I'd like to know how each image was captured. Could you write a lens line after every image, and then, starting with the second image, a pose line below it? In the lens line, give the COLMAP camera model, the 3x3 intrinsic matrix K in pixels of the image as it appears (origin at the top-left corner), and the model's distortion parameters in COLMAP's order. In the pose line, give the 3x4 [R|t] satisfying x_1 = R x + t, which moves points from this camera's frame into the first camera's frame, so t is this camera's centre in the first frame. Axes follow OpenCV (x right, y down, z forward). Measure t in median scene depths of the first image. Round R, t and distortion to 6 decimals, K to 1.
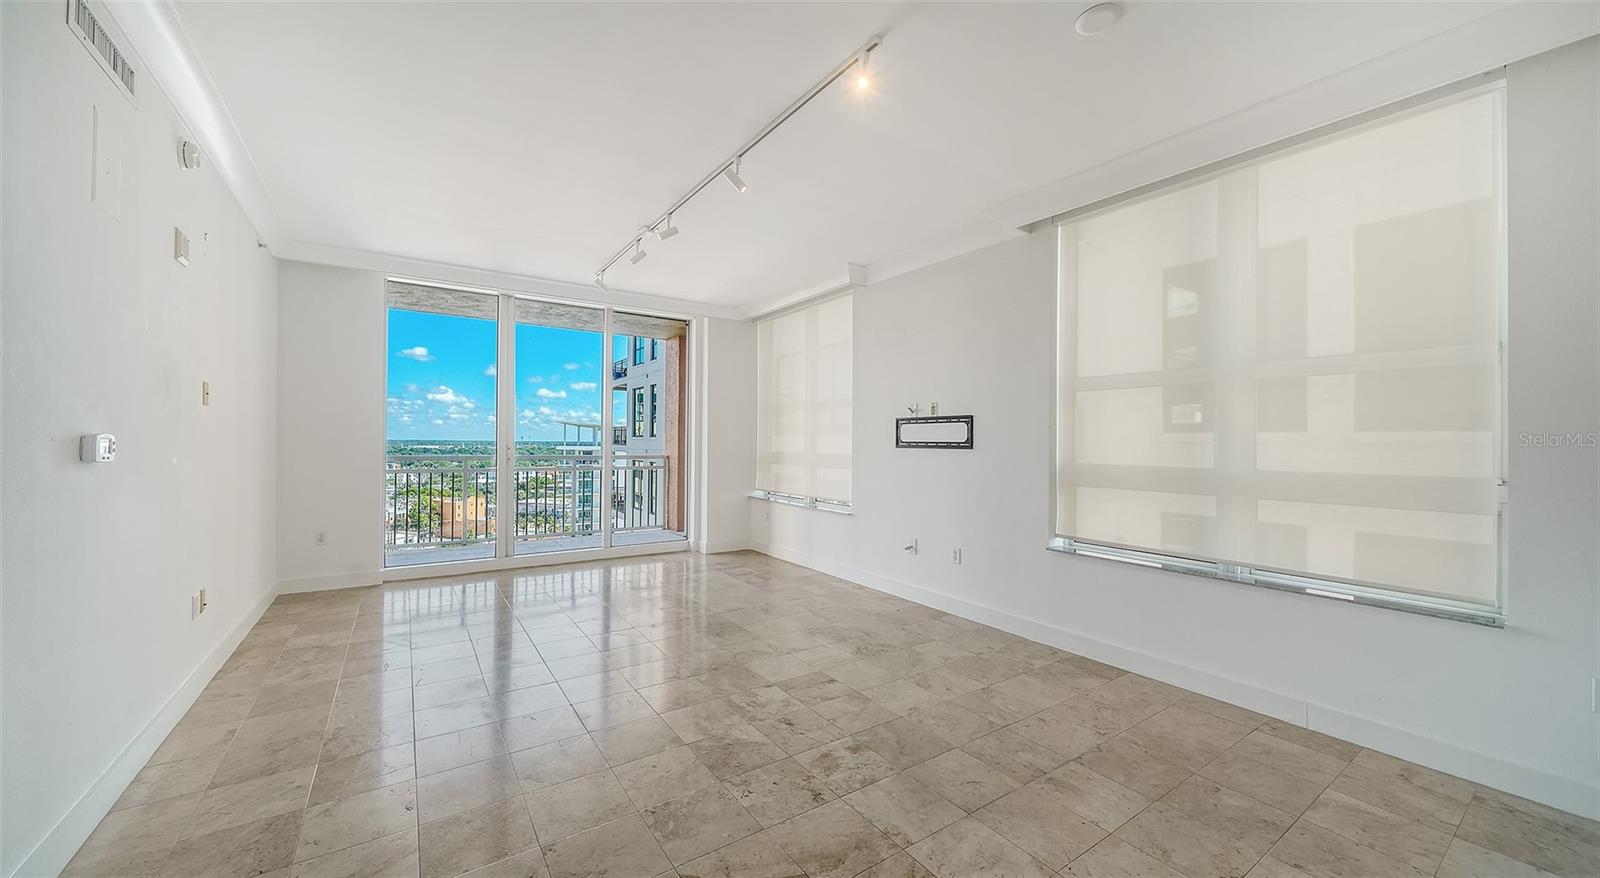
lens RADIAL K [[578.4, 0, 800.0], [0, 578.4, 439.0], [0, 0, 1]] dist [-0.001766, -0.000212]
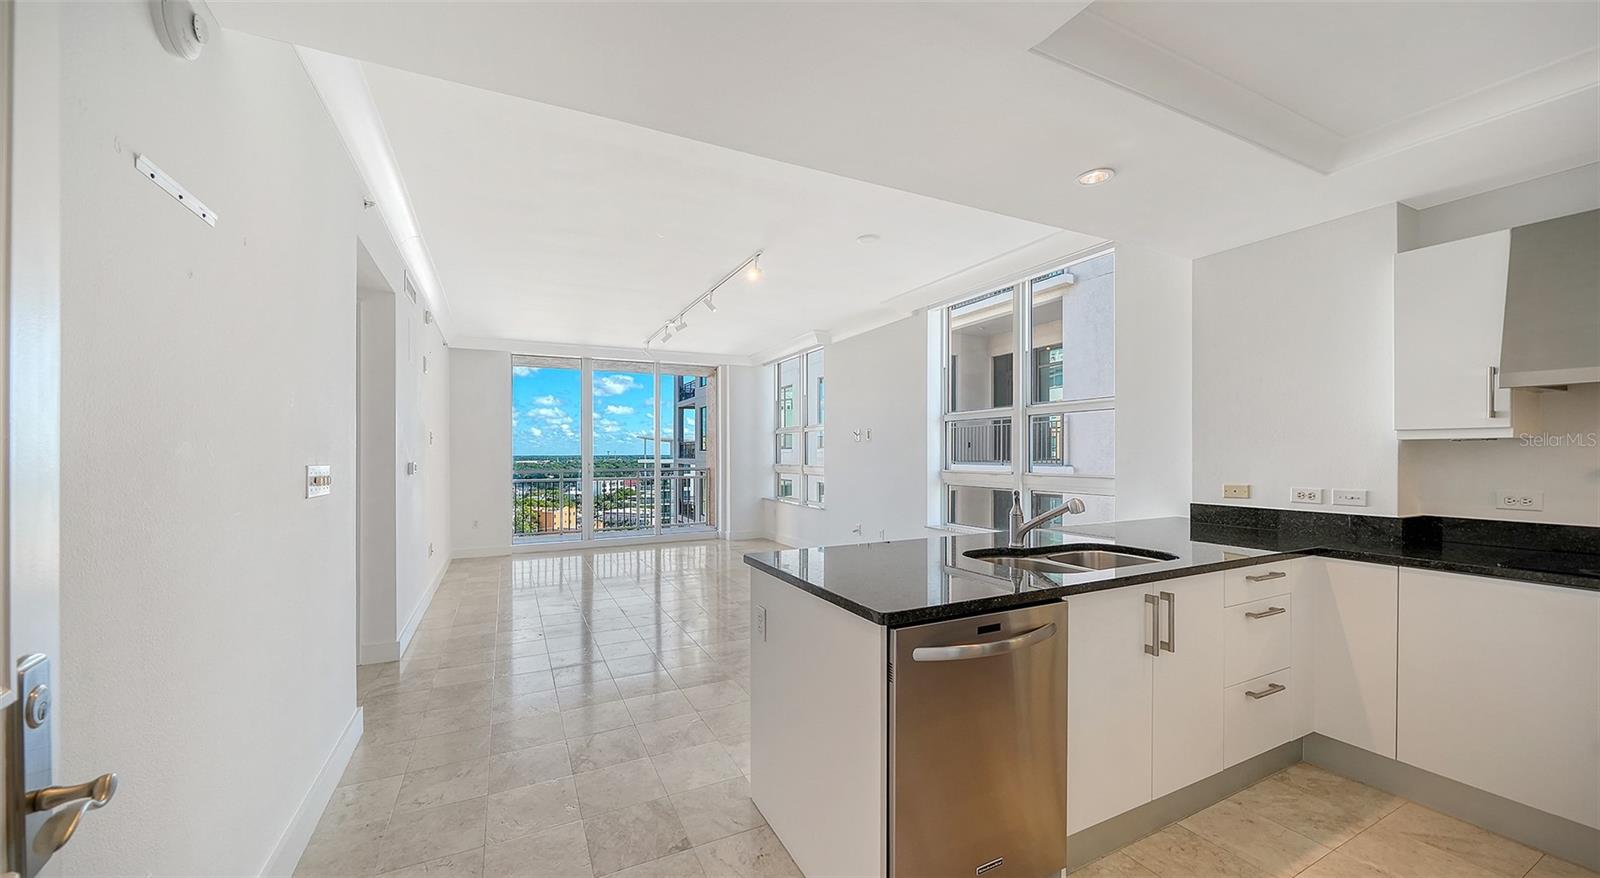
lens RADIAL K [[577.1, 0, 793.9], [0, 577.1, 448.1], [0, 0, 1]] dist [-0.000202, -0.000058]
pose [[0.990524, -0.015662, -0.136441, 0.170914], [0.015363, 0.999877, -0.003244, -0.009558], [0.136475, 0.001117, 0.990643, -0.306519]]
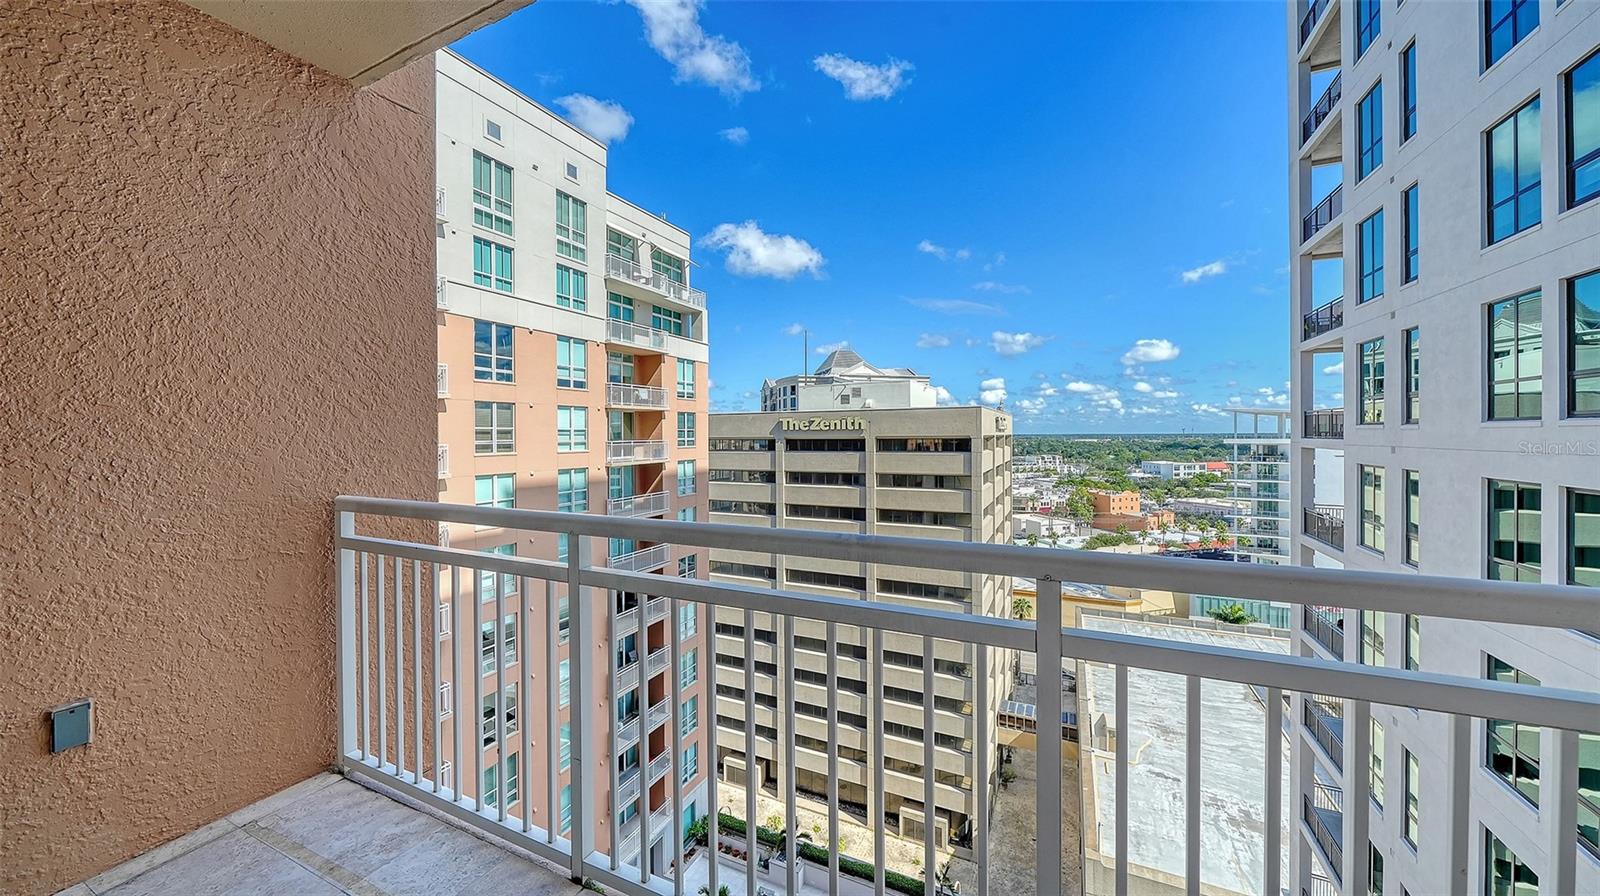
lens RADIAL K [[564.4, 0, 800.0], [0, 564.4, 448.0], [0, 0, 1]] dist [0.000353, -0.000014]
pose [[0.499284, 0.006731, -0.866413, -0.383780], [0.017839, 0.999678, 0.018046, -0.006683], [0.866255, -0.024466, 0.499003, 1.140131]]
